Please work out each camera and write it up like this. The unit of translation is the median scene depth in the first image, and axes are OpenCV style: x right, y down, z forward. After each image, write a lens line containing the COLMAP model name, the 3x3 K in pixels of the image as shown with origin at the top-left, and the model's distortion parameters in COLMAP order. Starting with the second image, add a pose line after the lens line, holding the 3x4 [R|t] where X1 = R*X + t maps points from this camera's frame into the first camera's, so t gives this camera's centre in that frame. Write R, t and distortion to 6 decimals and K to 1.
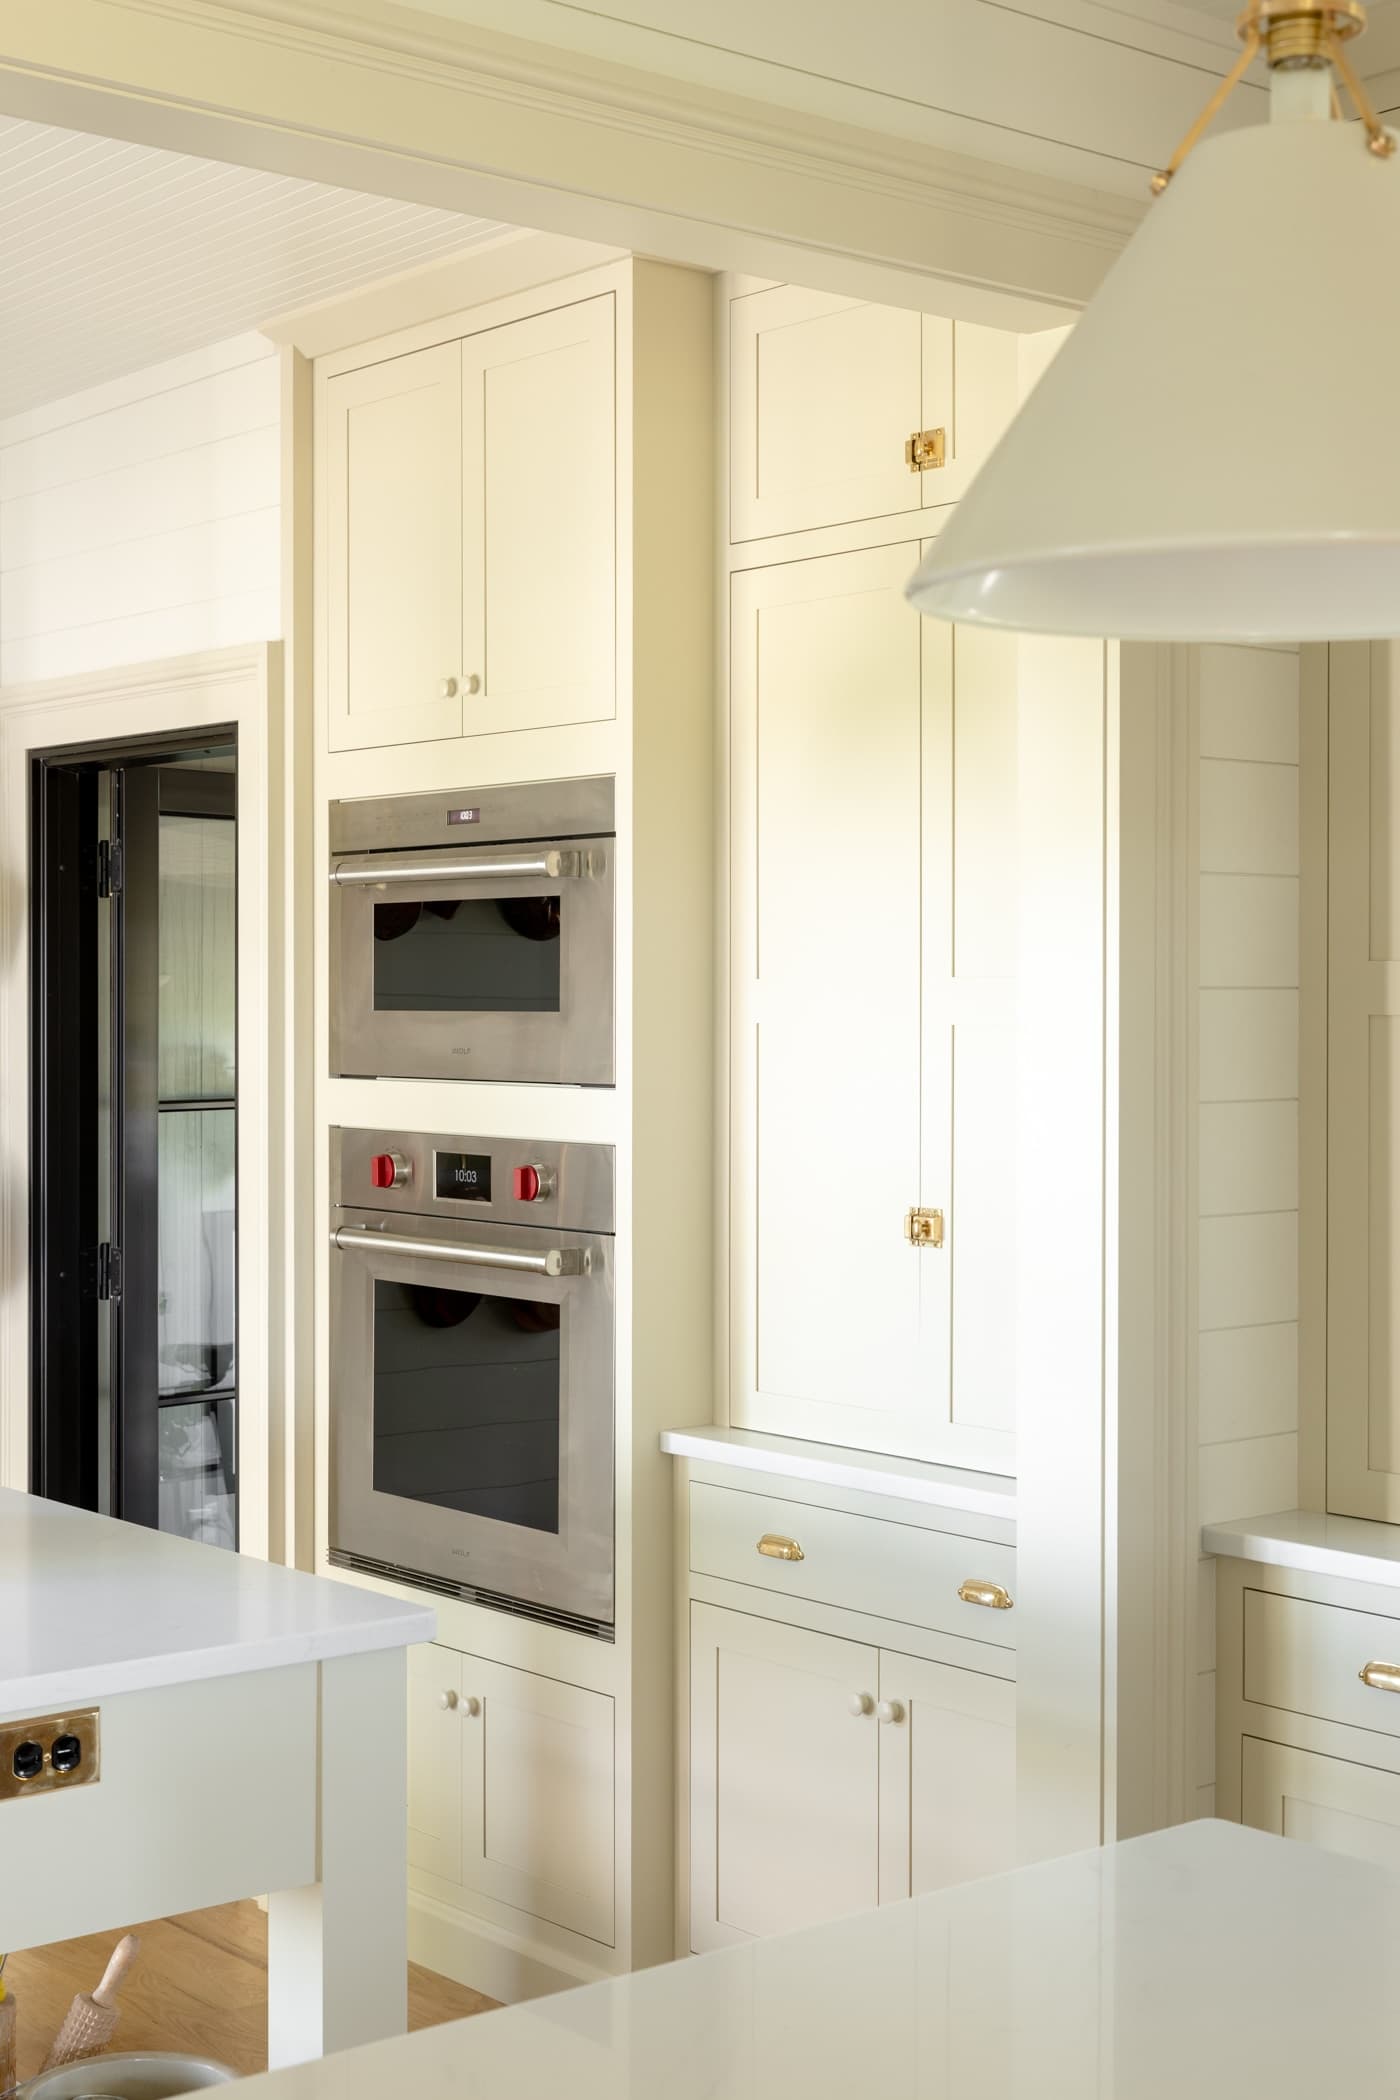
lens RADIAL K [[2907.4, 0, 709.0], [0, 2907.4, 1053.1], [0, 0, 1]] dist [-0.004552, 0.000000]
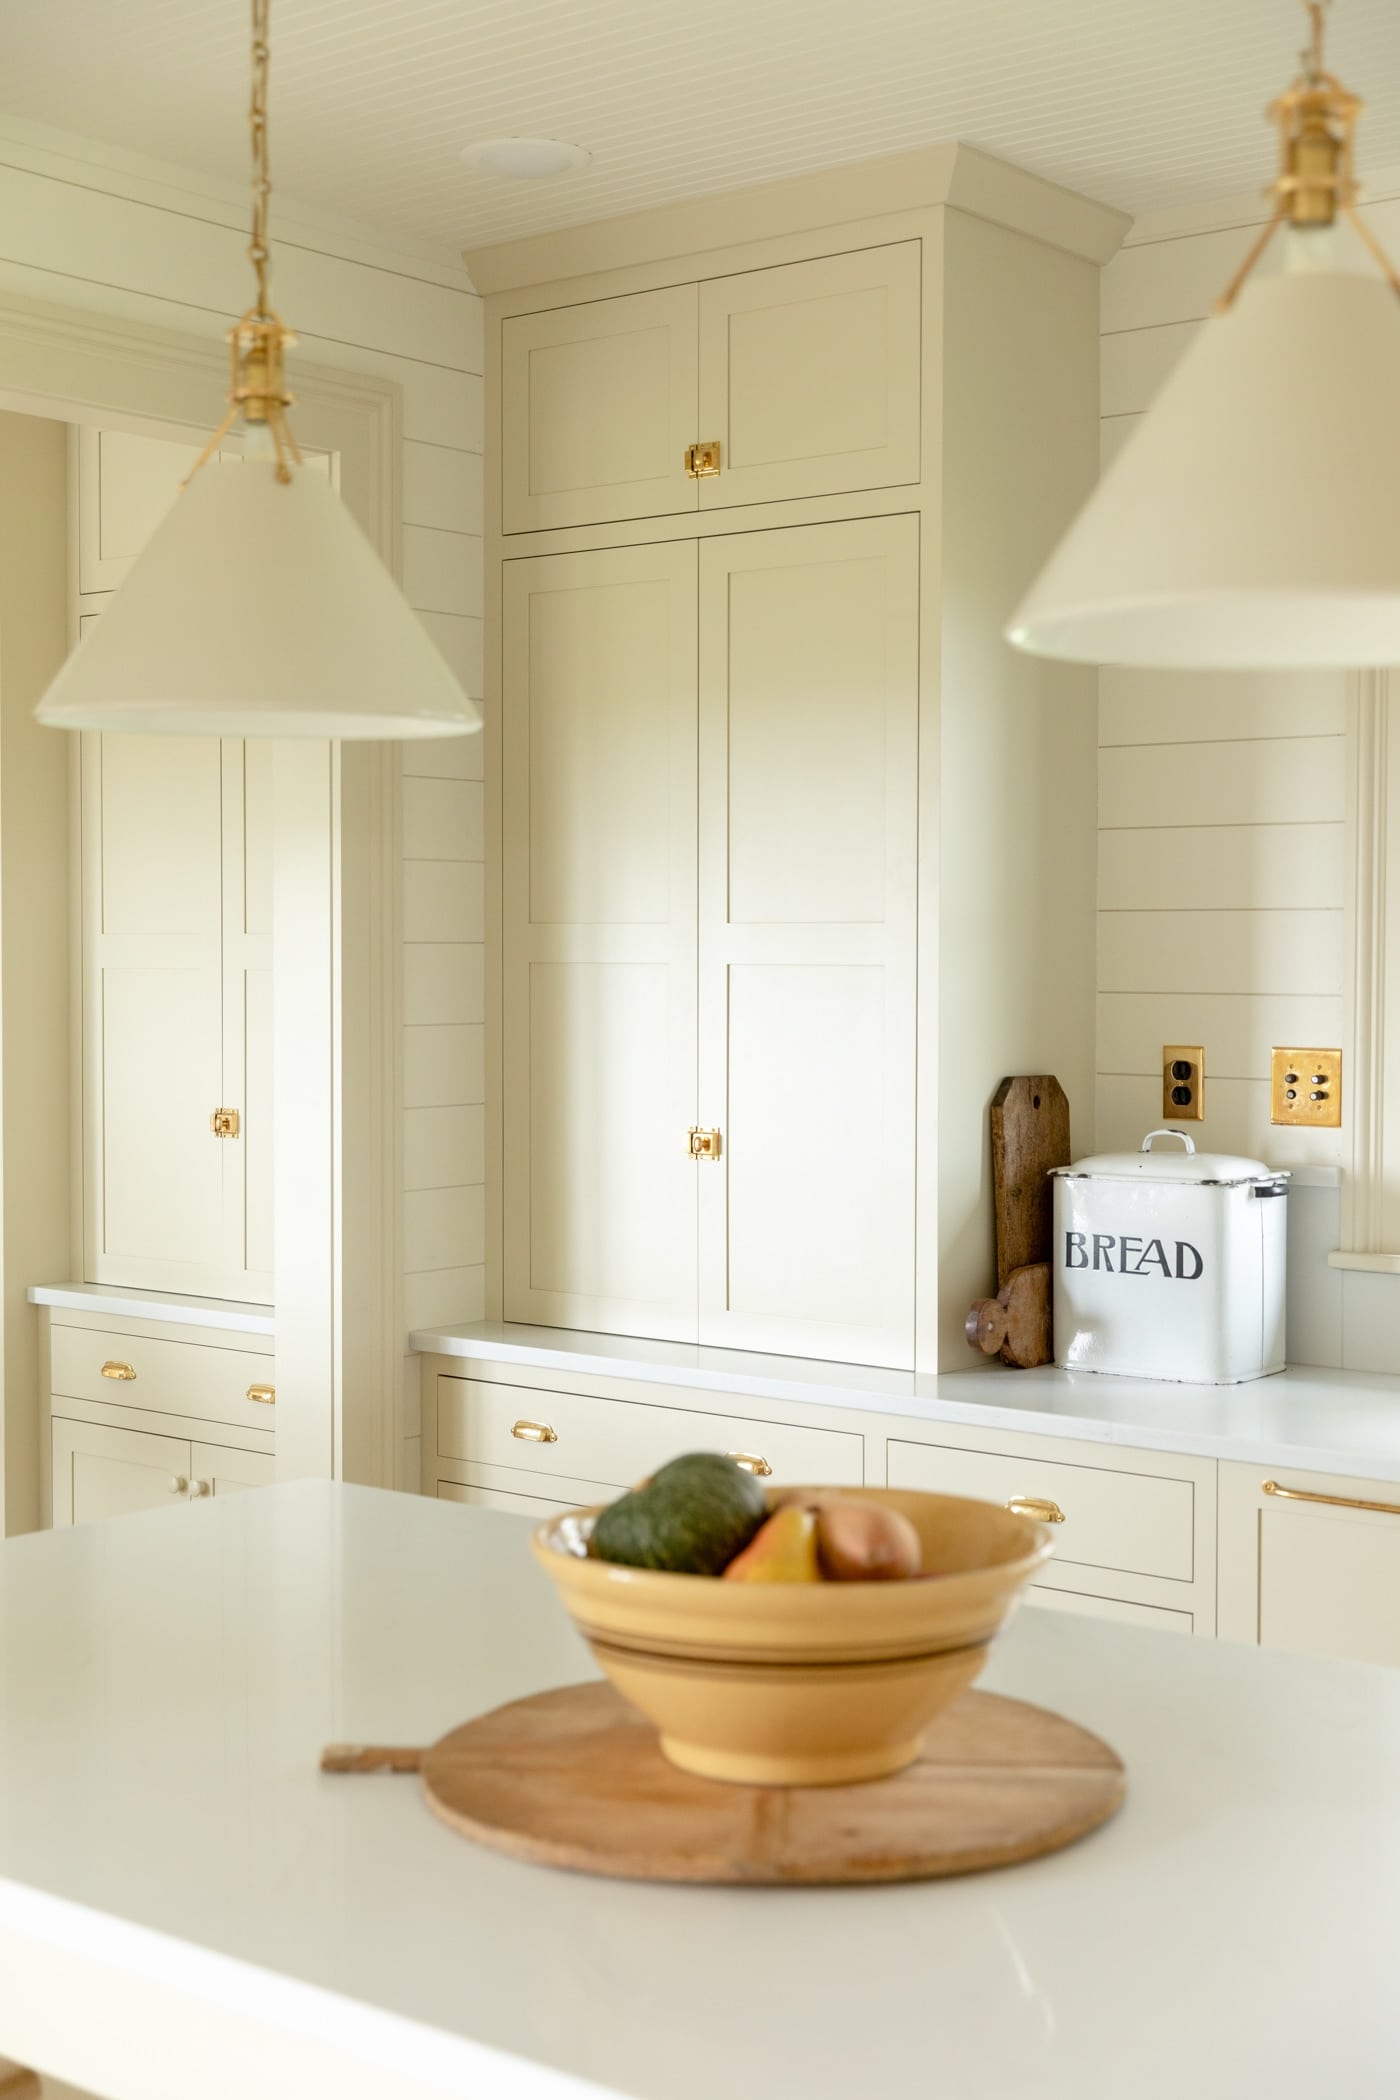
lens RADIAL K [[2807.6, 0, 717.2], [0, 2807.6, 1039.3], [0, 0, 1]] dist [-0.002207, 0.000000]
pose [[0.984078, -0.007228, 0.177590, 0.067538], [0.004682, 0.999880, 0.014751, 0.004375], [-0.177675, -0.013685, 0.983994, -0.290230]]
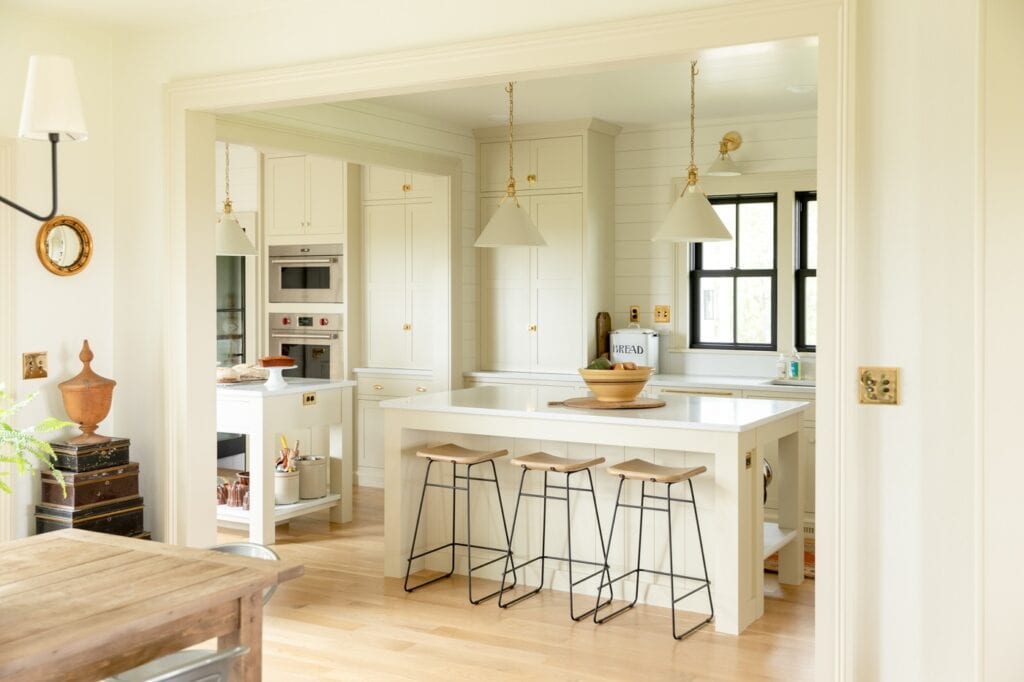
lens RADIAL K [[1114.2, 0, 533.6], [0, 1114.2, 300.6], [0, 0, 1]] dist [0.043694, 0.000000]
pose [[0.943694, -0.006963, 0.330746, -0.401956], [0.009540, 0.999935, -0.006170, 0.024895], [-0.330681, 0.008978, 0.943700, -1.094923]]
